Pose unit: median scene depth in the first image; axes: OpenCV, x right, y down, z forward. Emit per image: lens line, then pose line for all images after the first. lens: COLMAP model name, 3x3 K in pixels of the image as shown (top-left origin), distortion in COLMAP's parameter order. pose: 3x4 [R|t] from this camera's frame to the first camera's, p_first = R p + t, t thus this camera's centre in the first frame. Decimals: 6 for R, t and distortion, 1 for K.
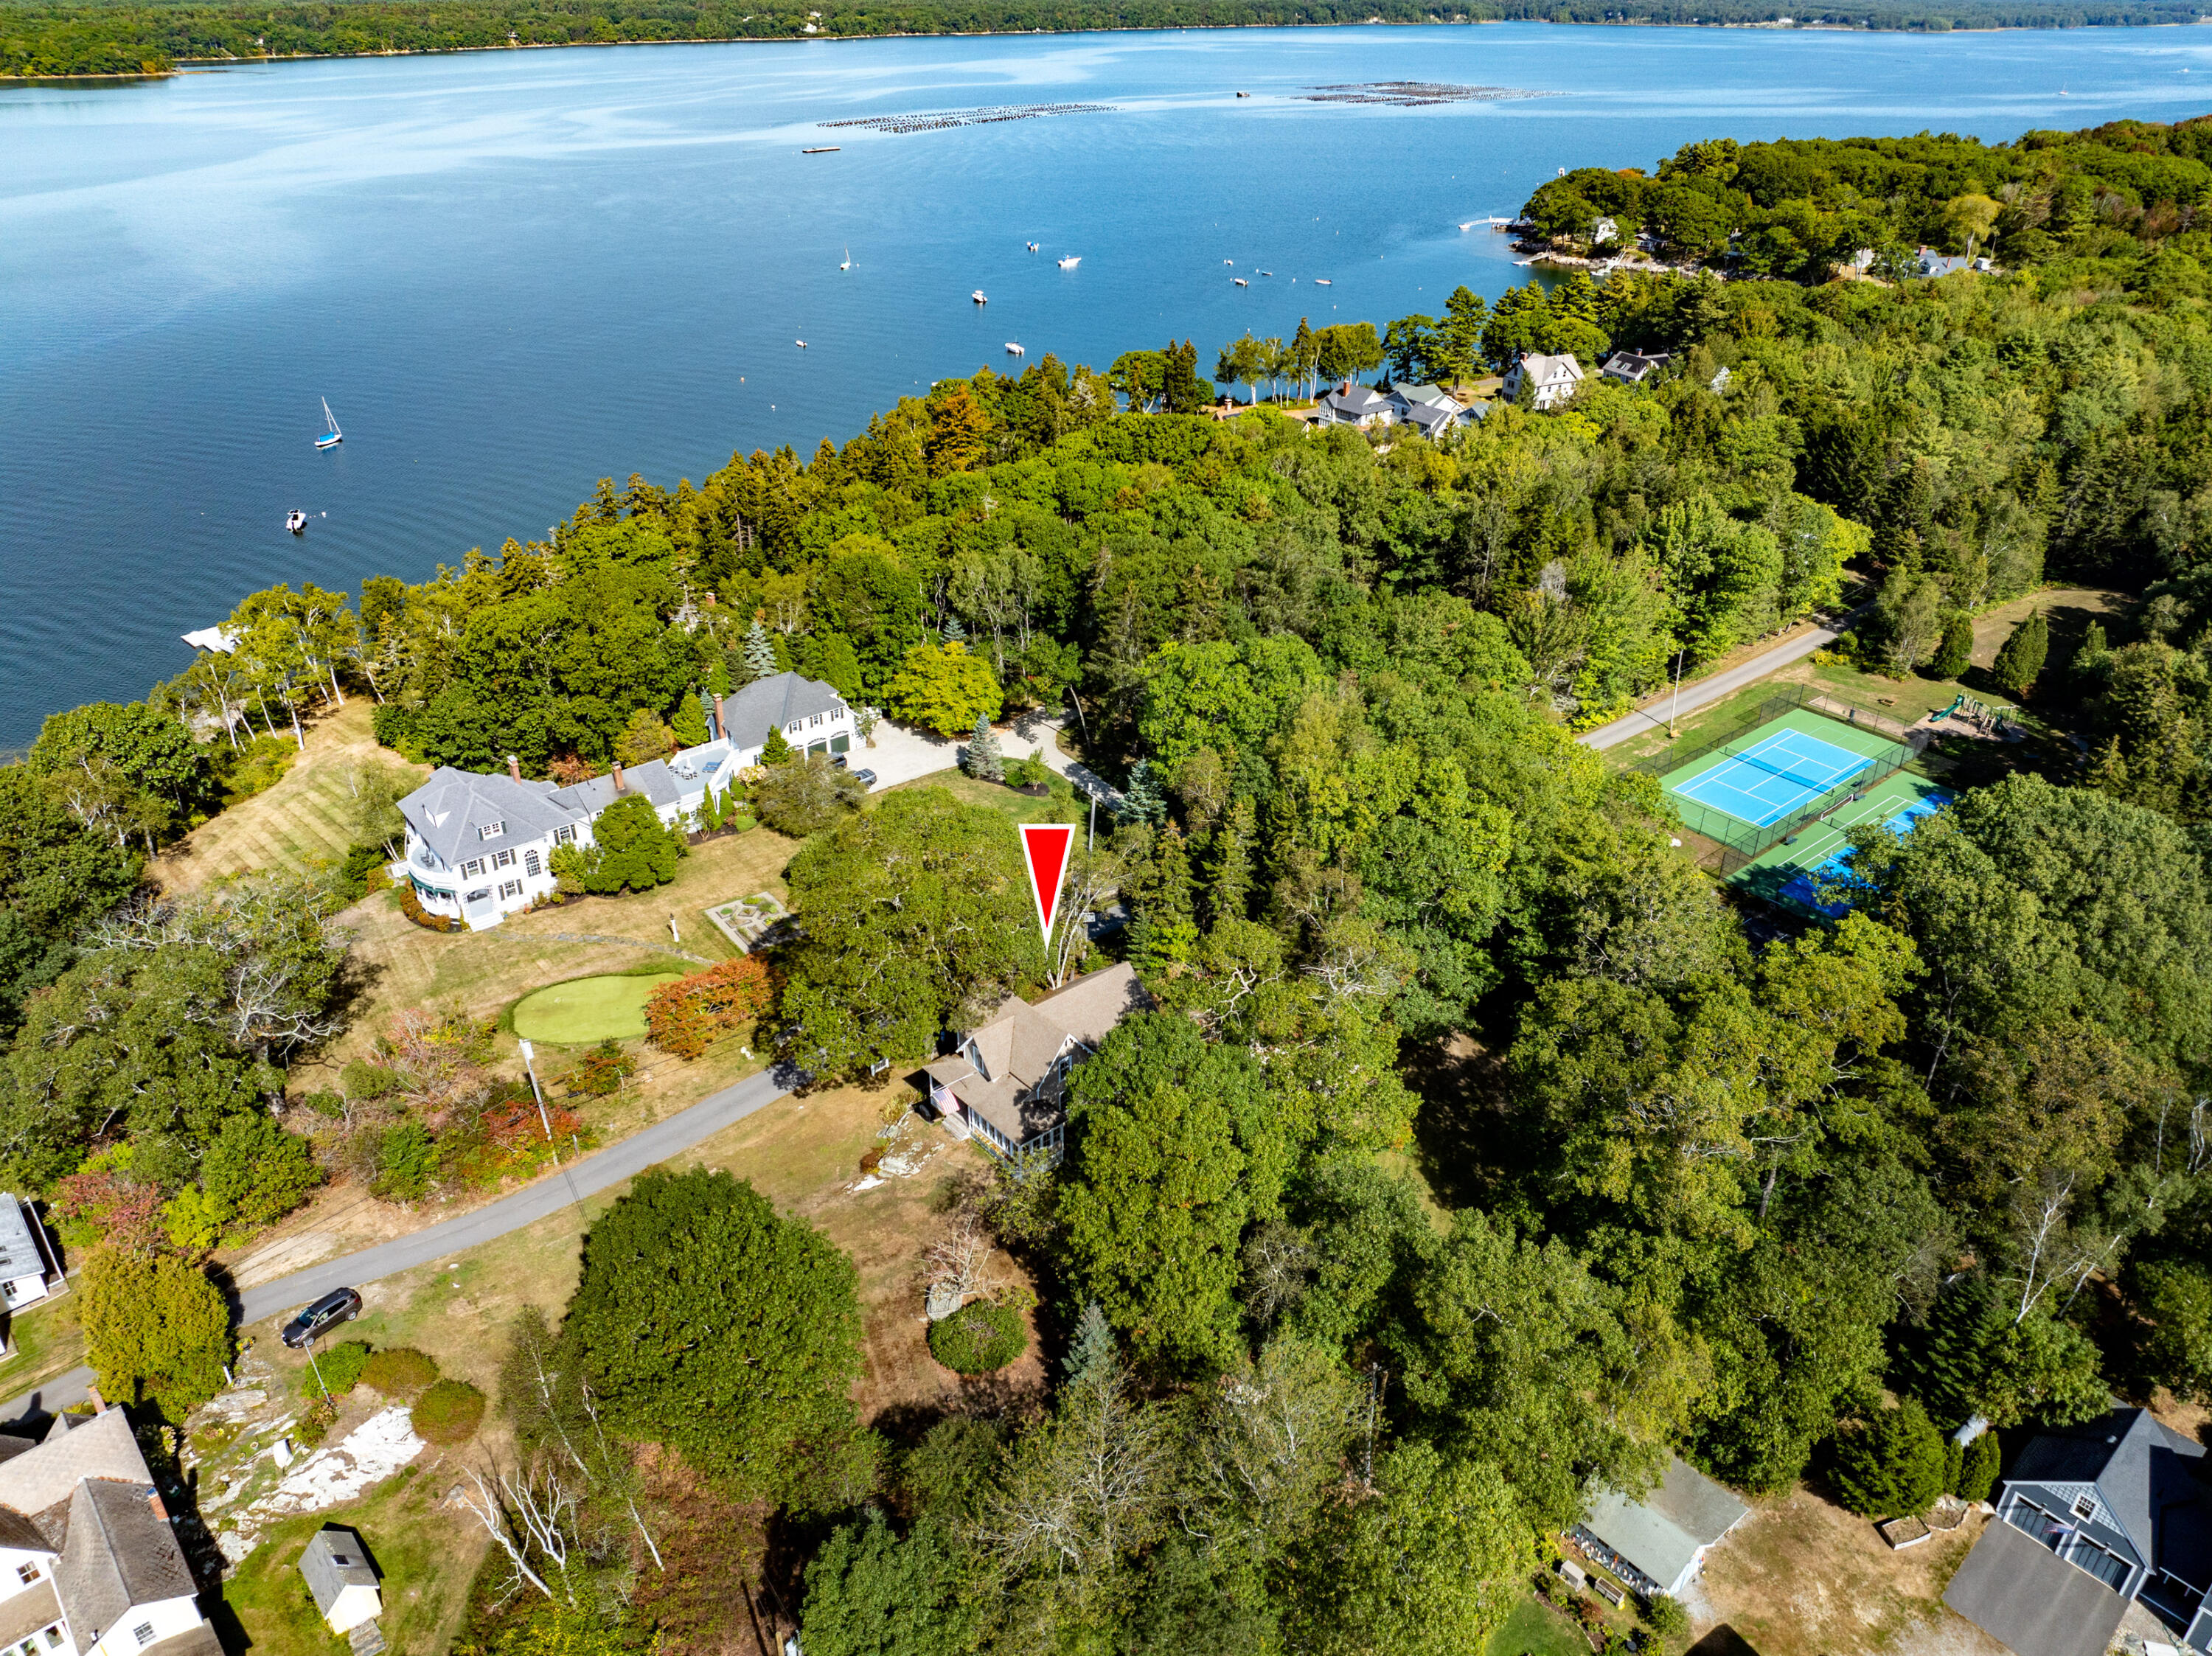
lens RADIAL K [[1563.0, 0, 1106.0], [0, 1563.0, 828.0], [0, 0, 1]] dist [-0.067327, 0.040648]
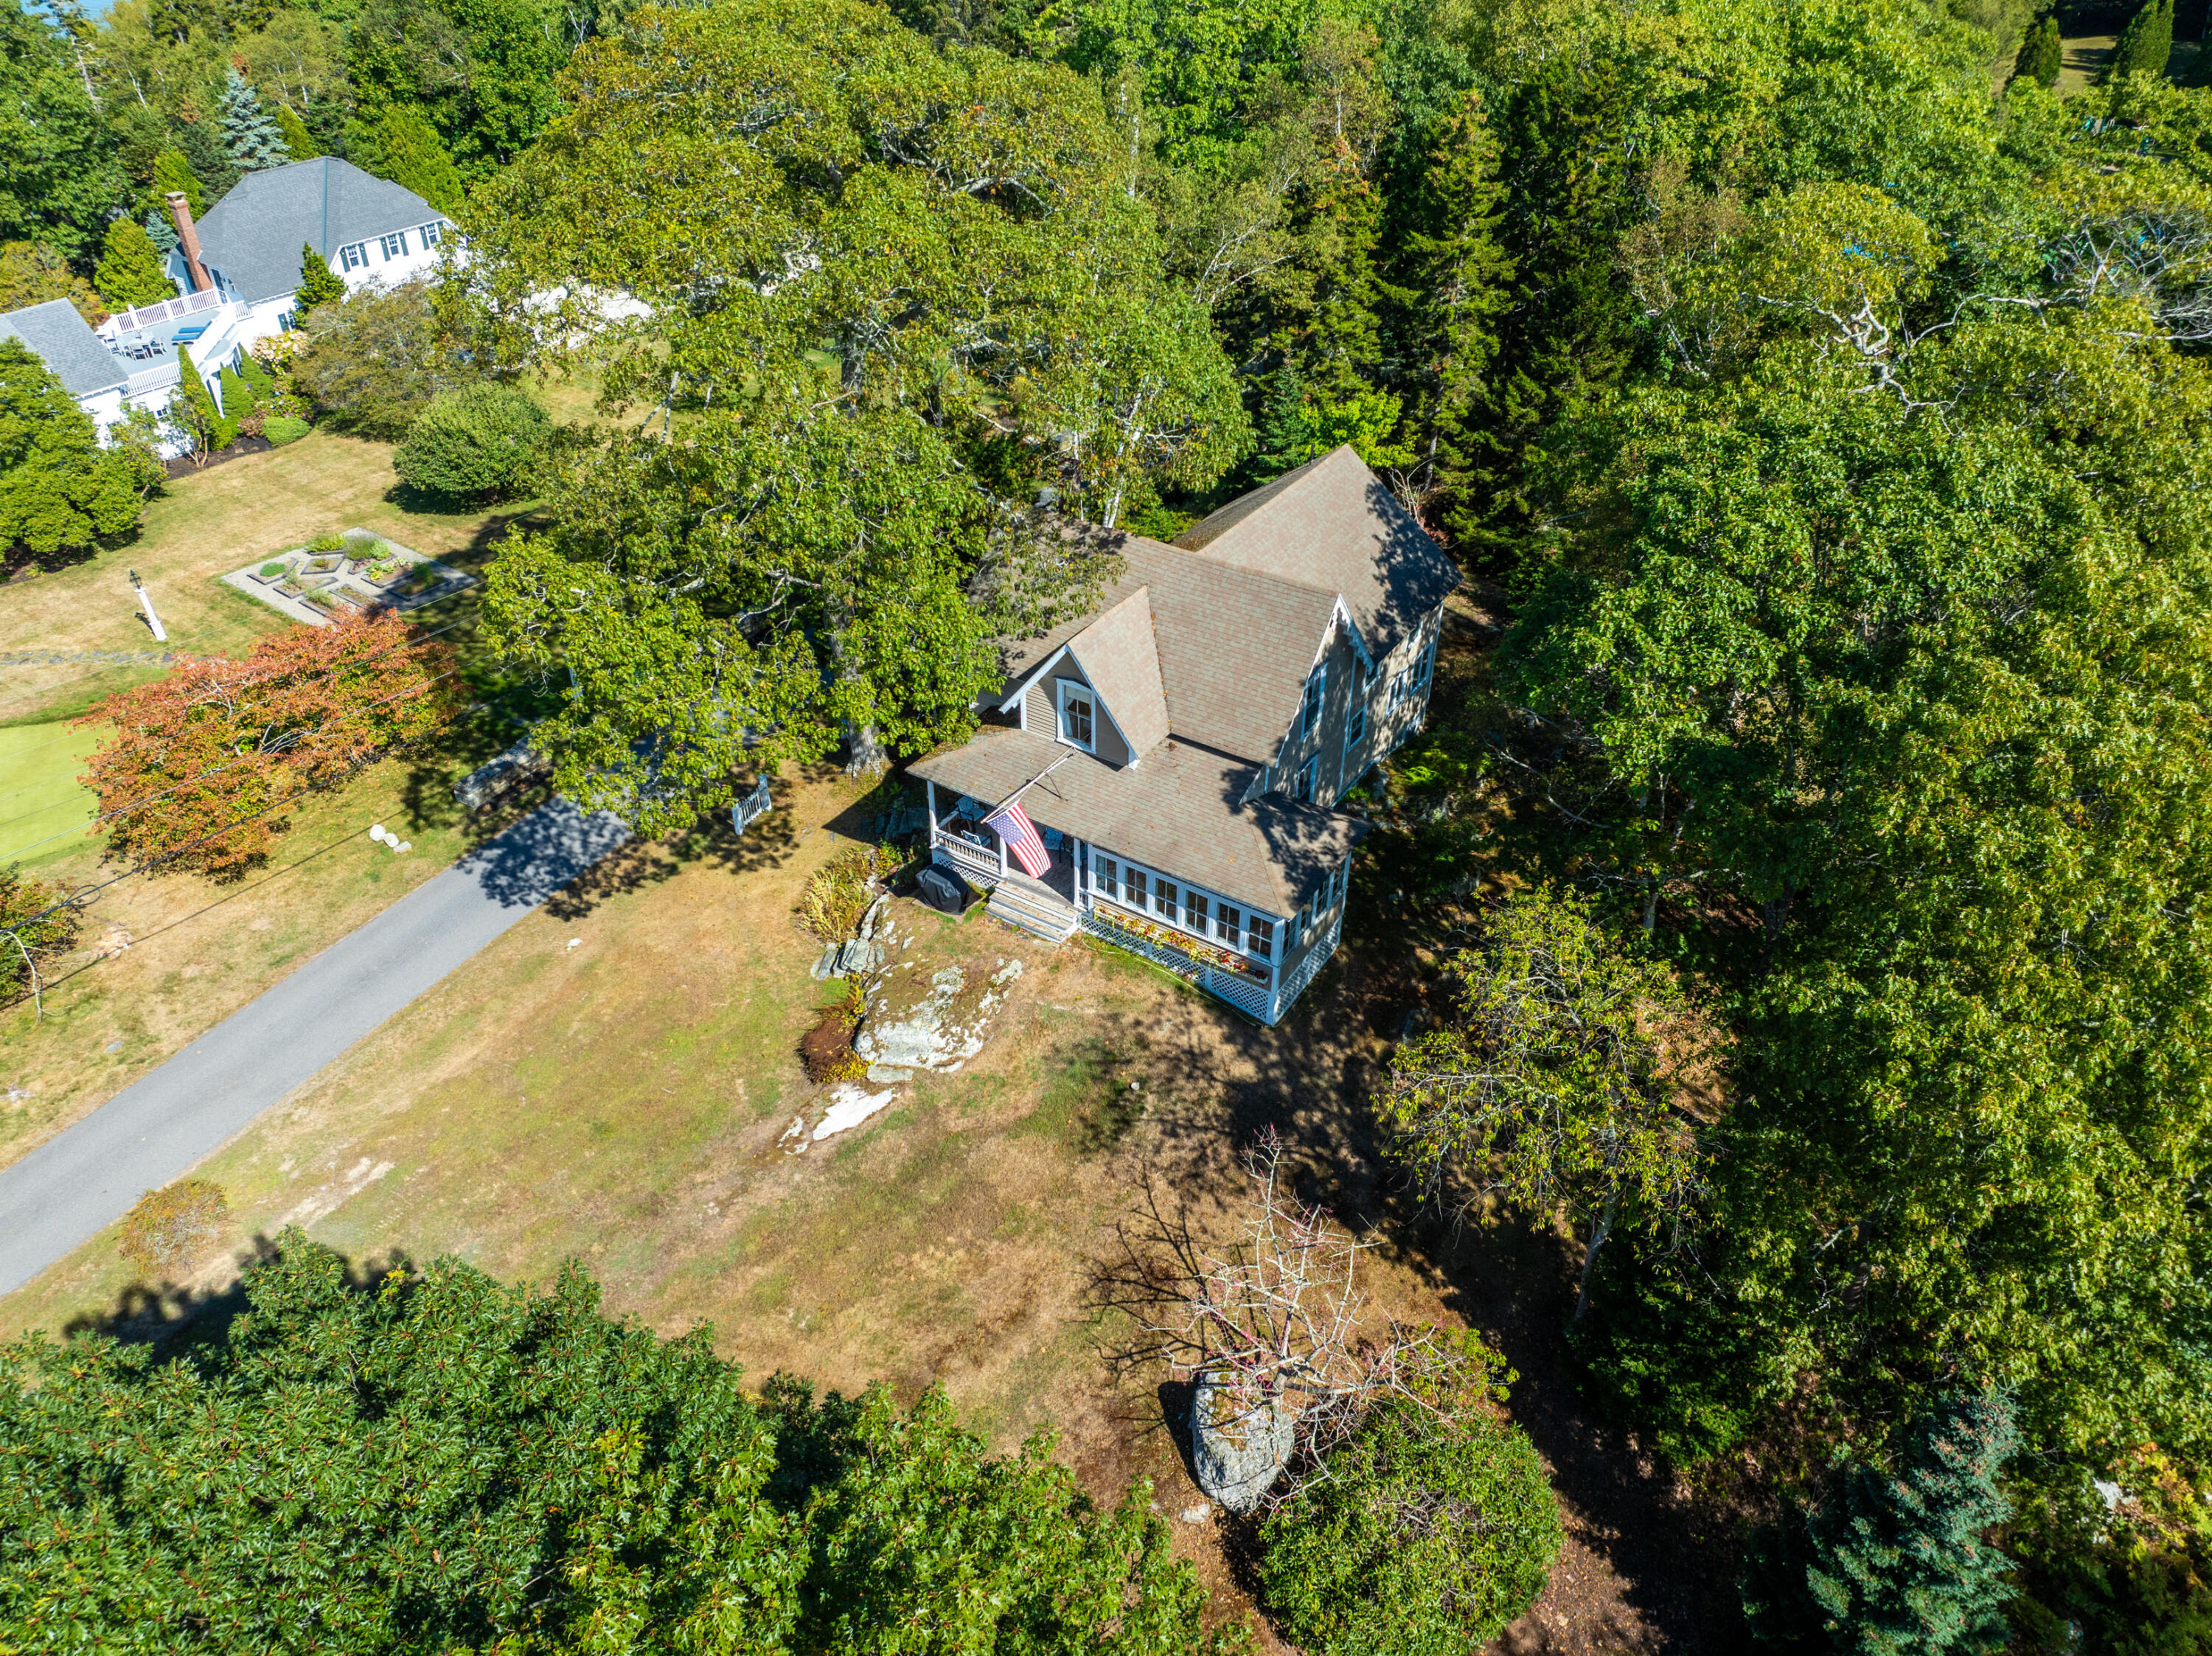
lens RADIAL K [[1553.3, 0, 1103.0], [0, 1553.3, 833.6], [0, 0, 1]] dist [-0.032704, -0.006111]
pose [[0.959807, -0.167199, 0.225423, -0.100246], [0.136919, 0.980066, 0.143955, 0.076804], [-0.244999, -0.107304, 0.963567, 0.400642]]
